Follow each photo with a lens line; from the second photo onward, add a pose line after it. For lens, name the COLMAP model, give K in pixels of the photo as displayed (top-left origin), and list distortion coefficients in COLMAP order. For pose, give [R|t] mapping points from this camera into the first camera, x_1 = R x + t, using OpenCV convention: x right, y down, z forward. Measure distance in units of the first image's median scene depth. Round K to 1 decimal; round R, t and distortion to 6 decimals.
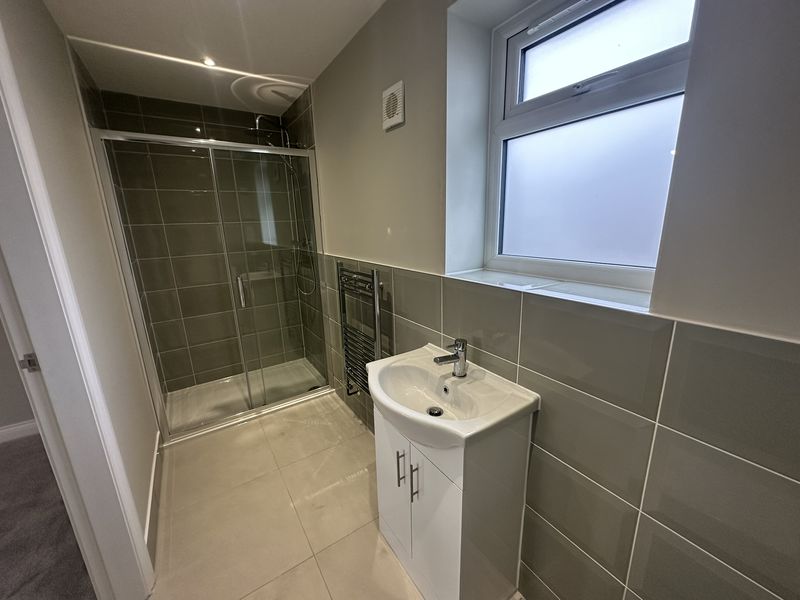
lens RADIAL K [[316.8, 0, 398.7], [0, 316.8, 301.5], [0, 0, 1]] dist [-0.004227, 0.000710]
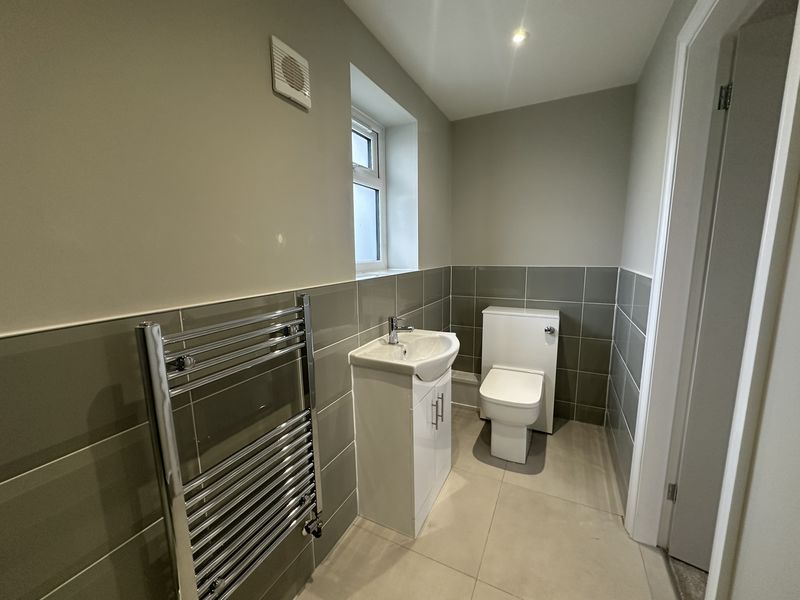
lens RADIAL K [[316.8, 0, 398.8], [0, 316.8, 300.7], [0, 0, 1]] dist [-0.004227, 0.000710]
pose [[-0.495158, -0.096737, 0.863400, -0.866012], [0.239773, 0.939971, 0.242825, -0.236443], [-0.835061, 0.327257, -0.442239, 1.322956]]
